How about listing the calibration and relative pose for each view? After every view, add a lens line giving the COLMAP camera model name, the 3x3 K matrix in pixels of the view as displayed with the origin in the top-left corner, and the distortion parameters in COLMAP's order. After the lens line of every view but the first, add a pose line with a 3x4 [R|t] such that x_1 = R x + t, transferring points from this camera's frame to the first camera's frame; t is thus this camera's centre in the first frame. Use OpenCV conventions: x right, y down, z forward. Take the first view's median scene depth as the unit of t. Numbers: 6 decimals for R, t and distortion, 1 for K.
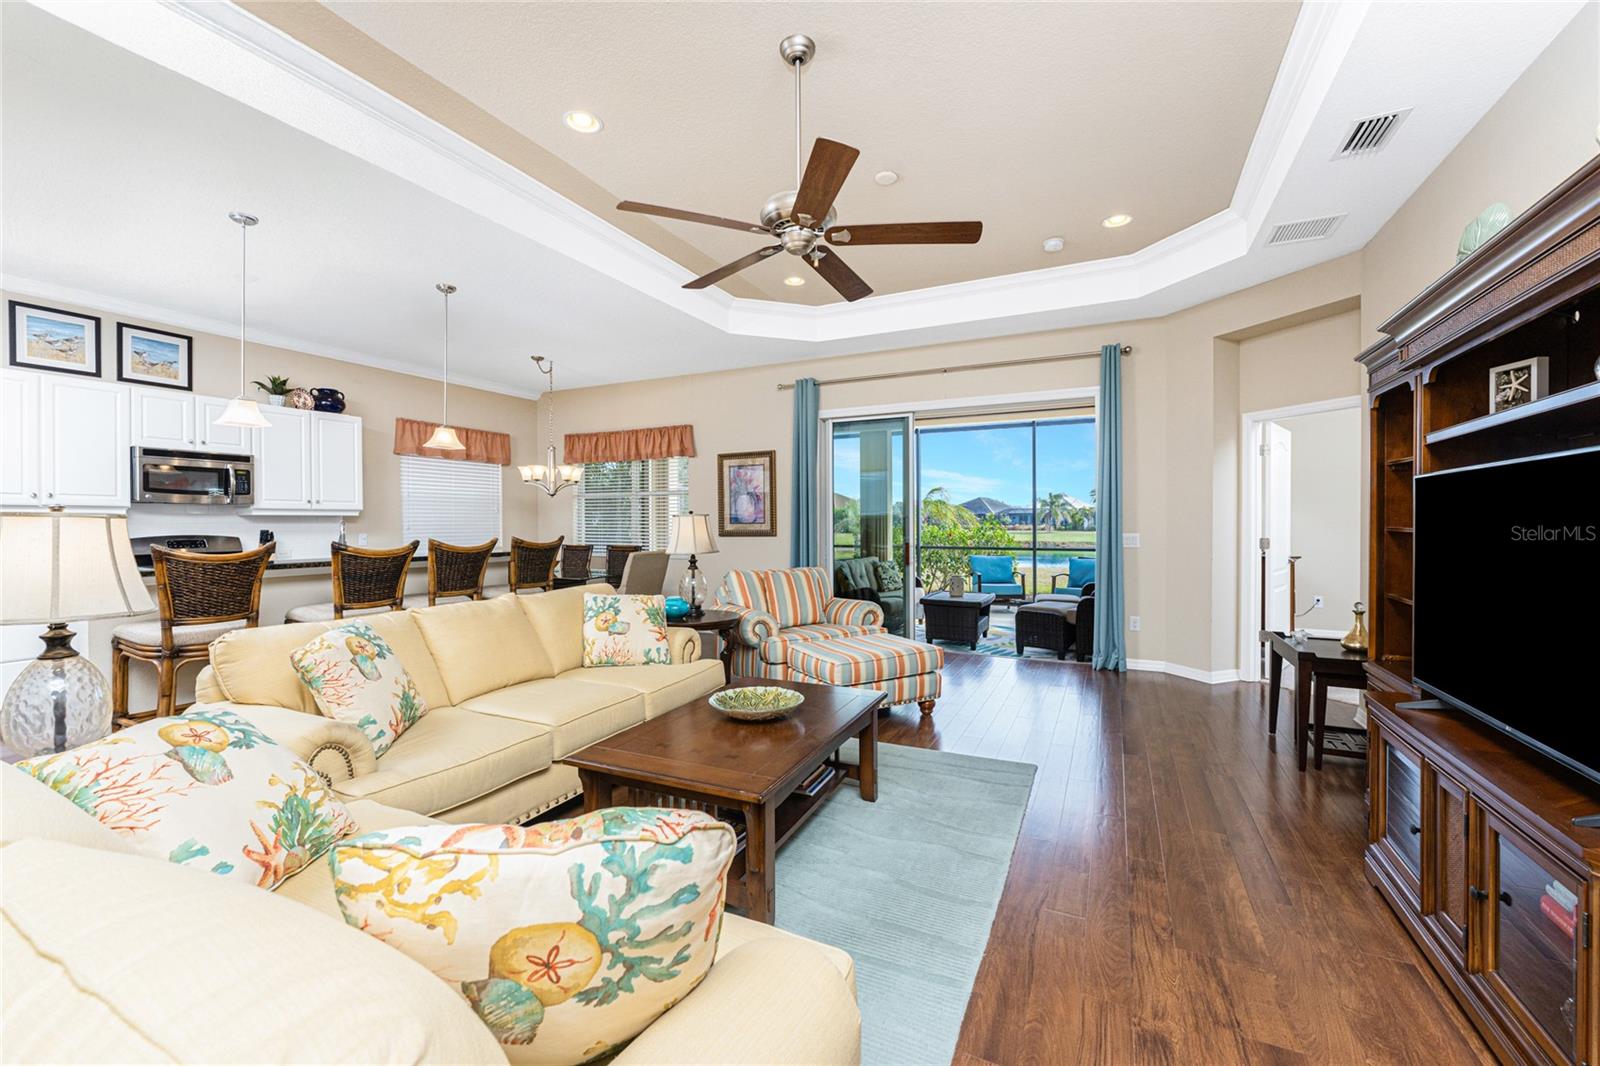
lens RADIAL K [[633.7, 0, 794.6], [0, 633.7, 525.0], [0, 0, 1]] dist [0.000644, -0.000907]
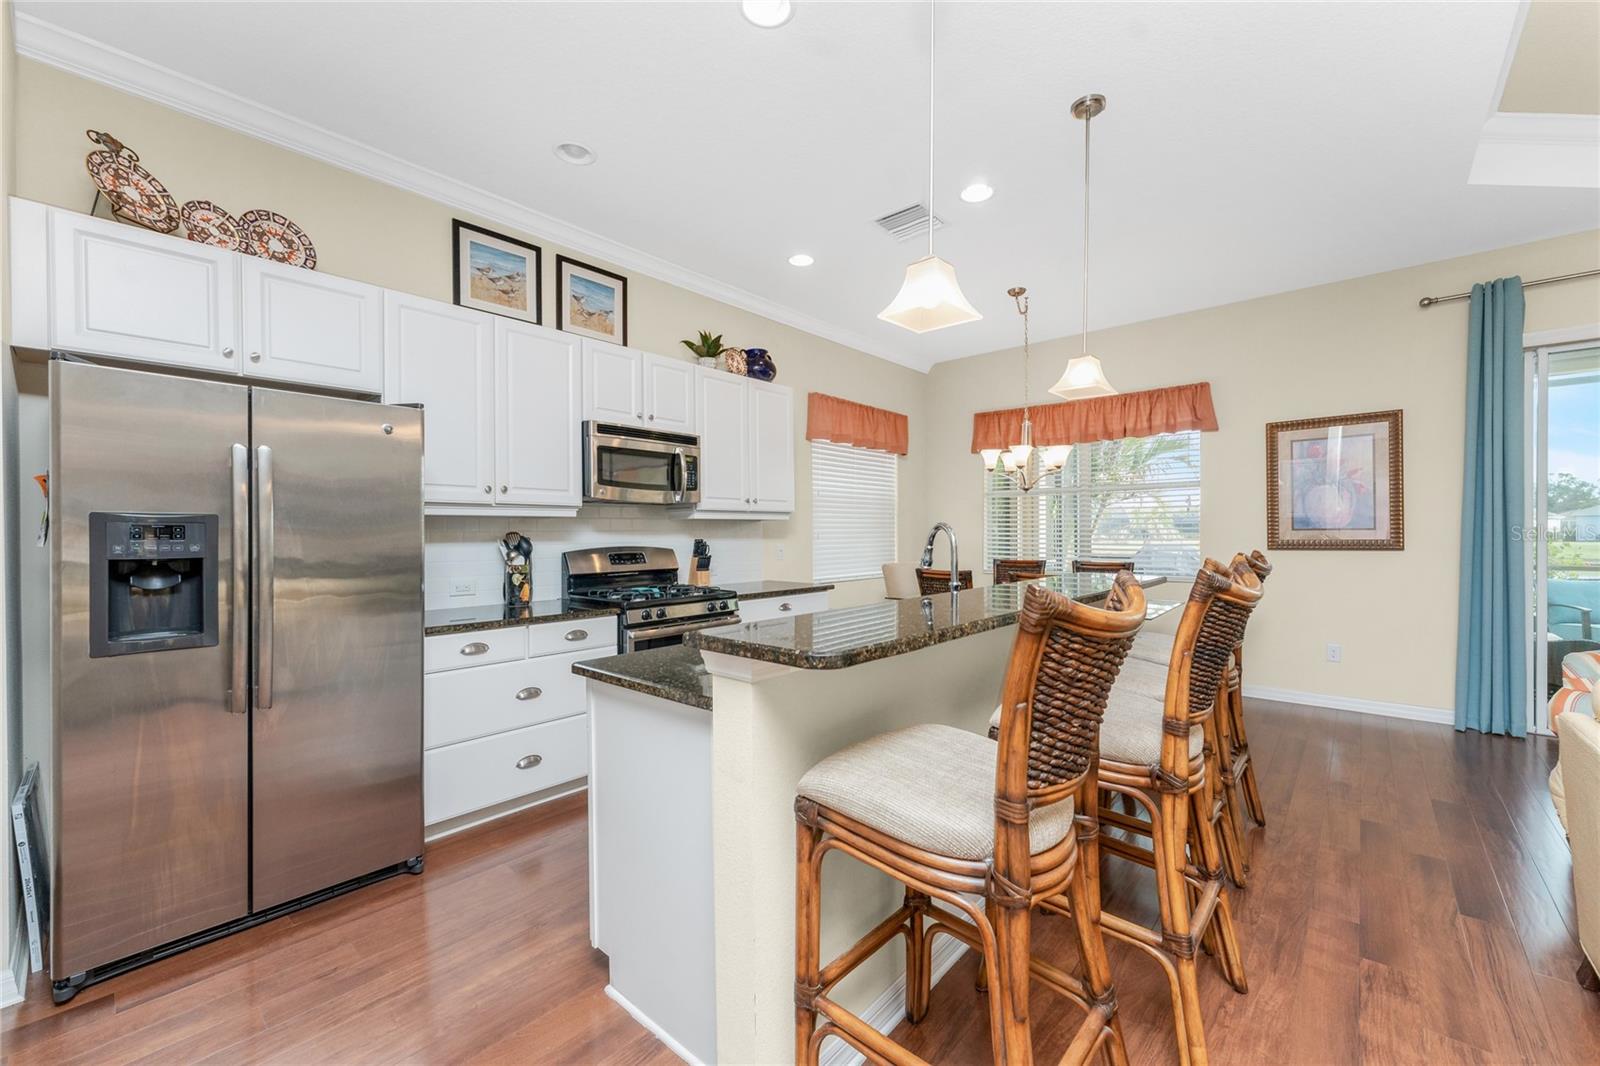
lens RADIAL K [[633.7, 0, 802.9], [0, 633.7, 539.3], [0, 0, 1]] dist [0.000644, -0.000907]
pose [[0.966482, -0.000681, -0.256732, -0.559399], [0.001897, 0.999988, 0.004491, 0.004280], [0.256726, -0.004828, 0.966472, 0.336345]]
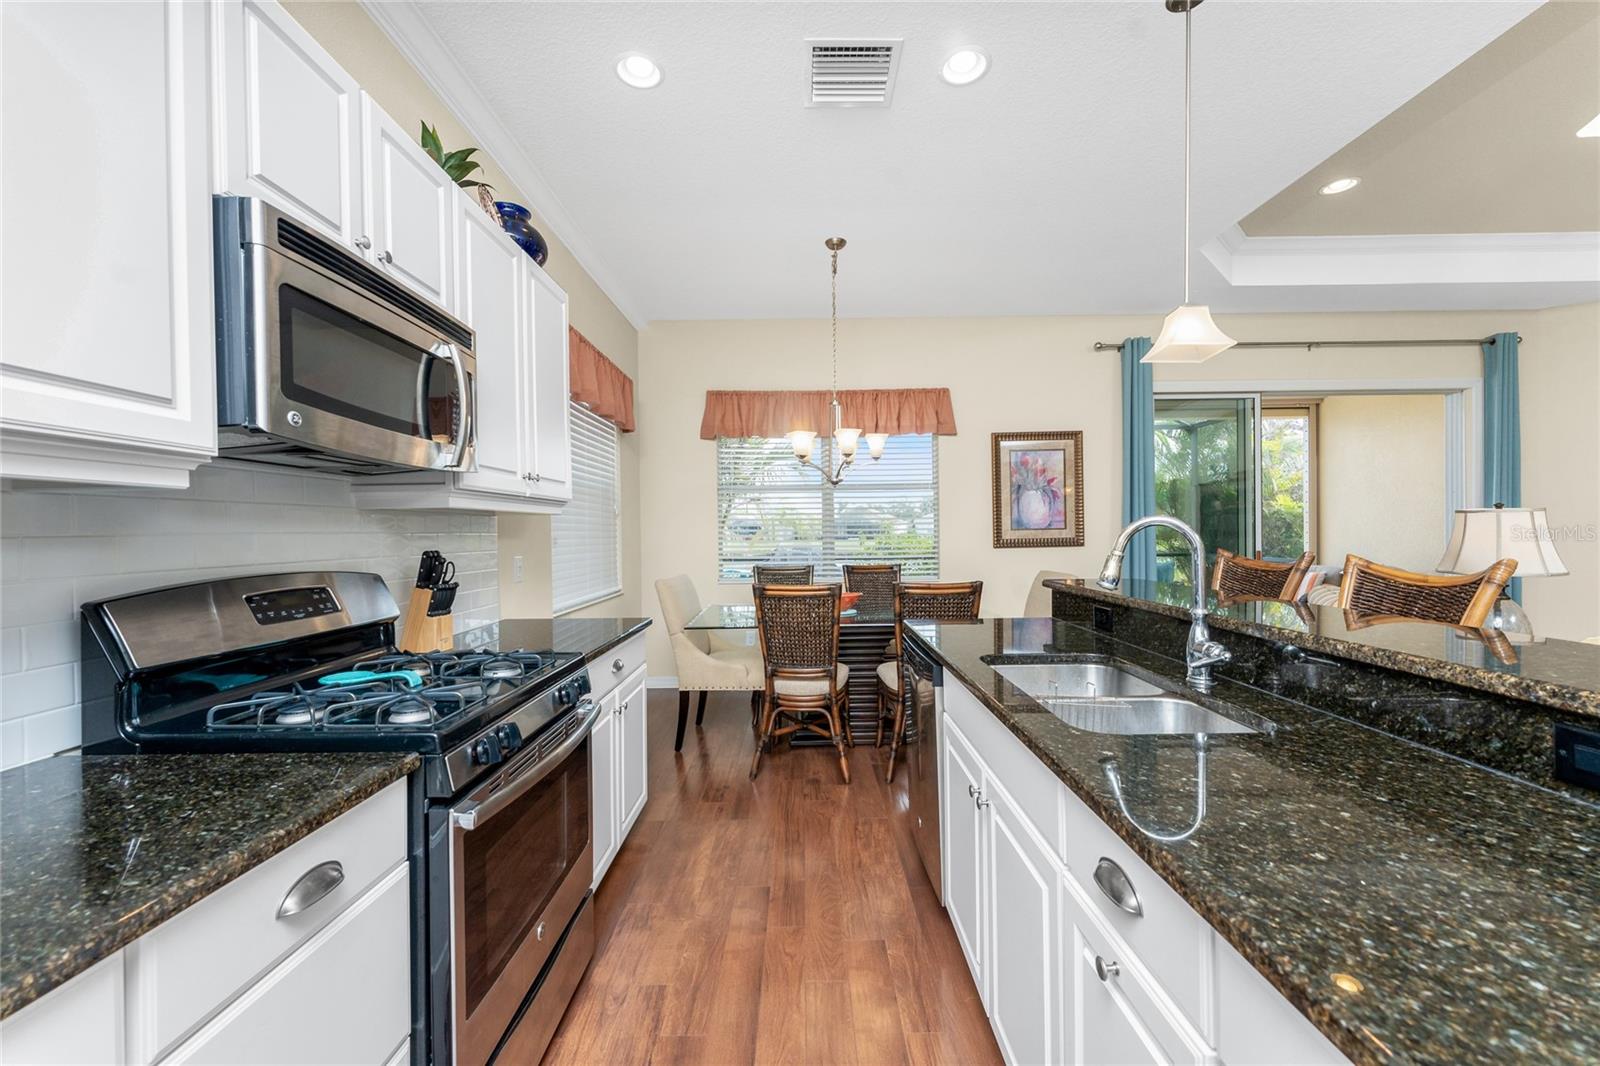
lens RADIAL K [[633.7, 0, 800.9], [0, 633.7, 537.4], [0, 0, 1]] dist [0.000644, -0.000907]
pose [[0.893400, -0.012795, 0.449080, -0.857367], [0.013276, 0.999910, 0.002077, 0.001635], [-0.449066, 0.004107, 0.893489, 0.623443]]
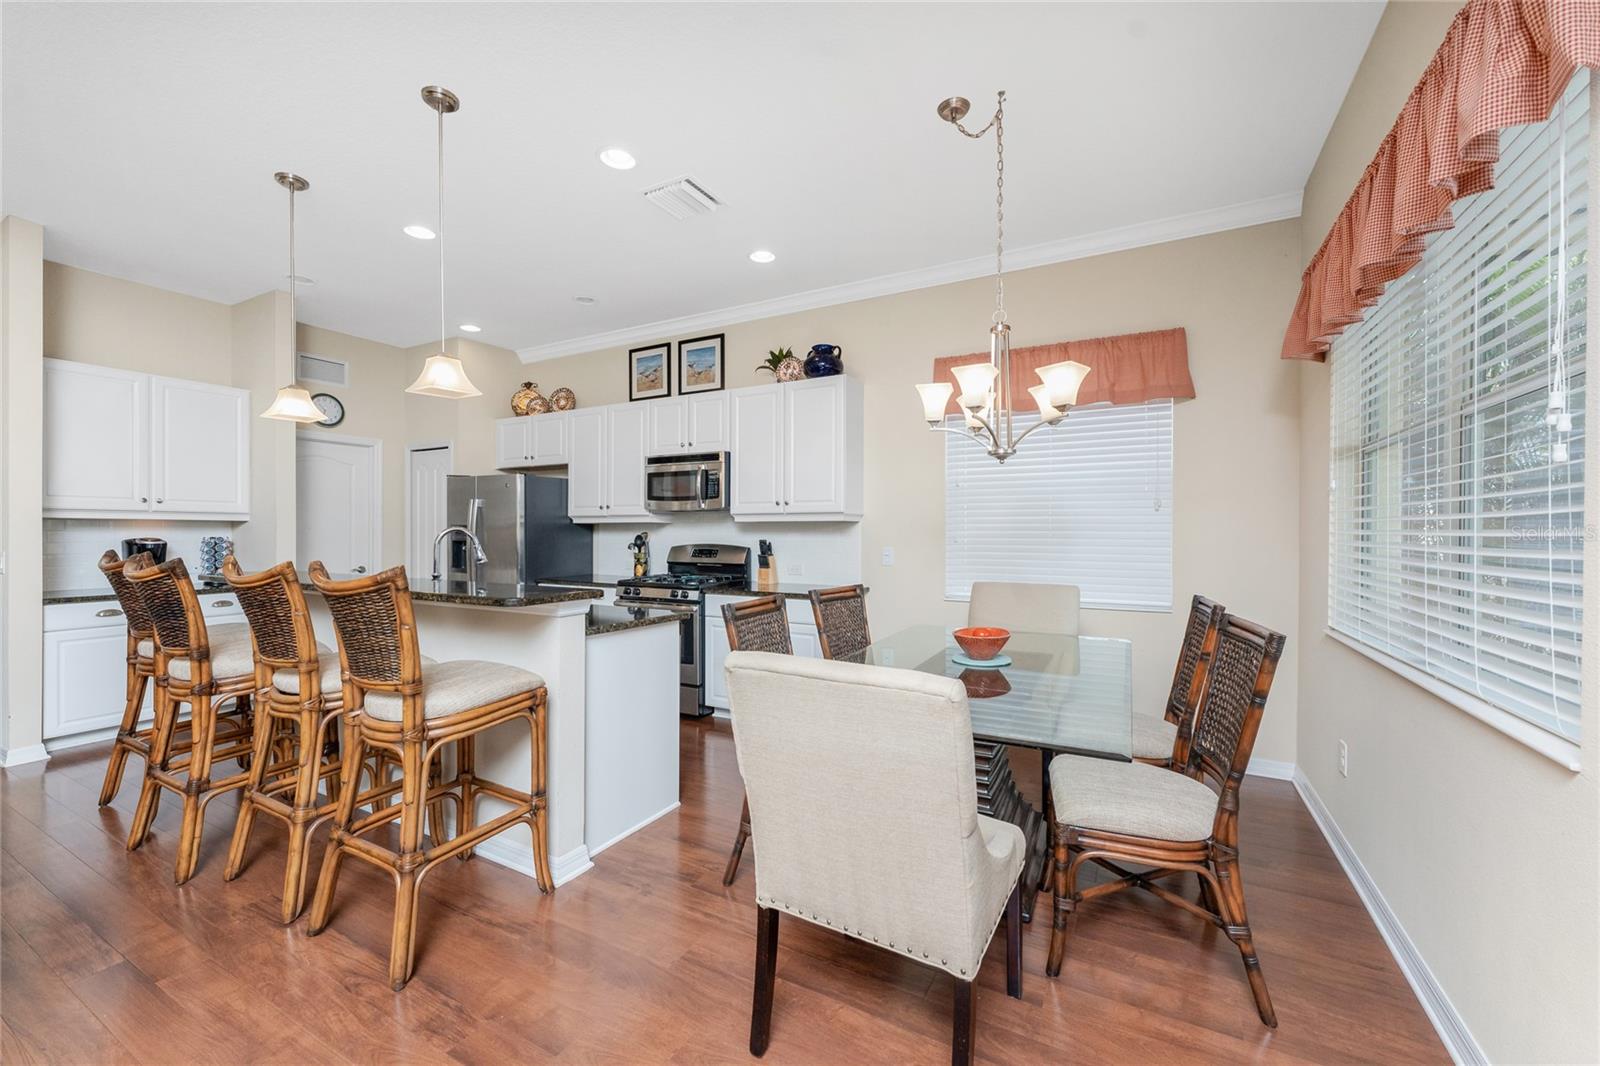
lens RADIAL K [[633.7, 0, 797.2], [0, 633.7, 535.9], [0, 0, 1]] dist [0.000644, -0.000907]
pose [[-0.032223, 0.005811, -0.999464, -0.013965], [-0.008544, 0.999945, 0.006089, -0.003466], [0.999444, 0.008735, -0.032171, 1.134685]]
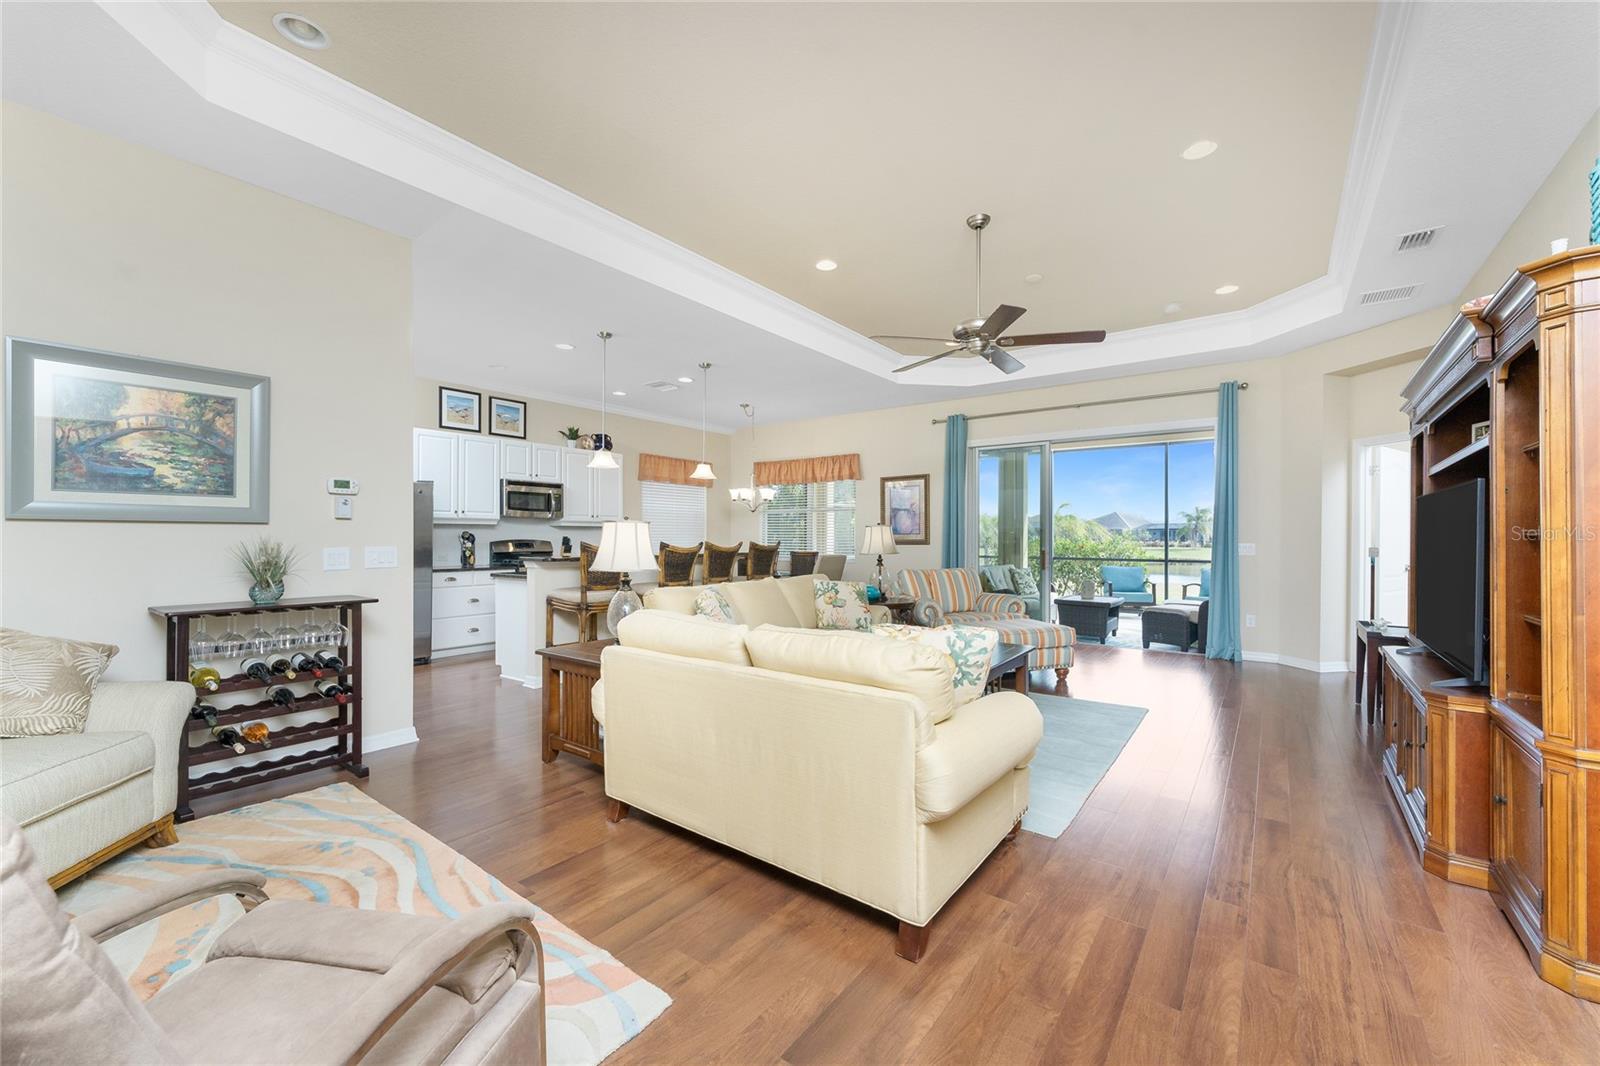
lens RADIAL K [[633.7, 0, 803.0], [0, 633.7, 540.0], [0, 0, 1]] dist [0.000644, -0.000907]
pose [[0.984807, 0.006149, -0.173544, -0.075553], [-0.006171, 0.999981, 0.000413, 0.012770], [0.173543, 0.000664, 0.984826, -0.310891]]
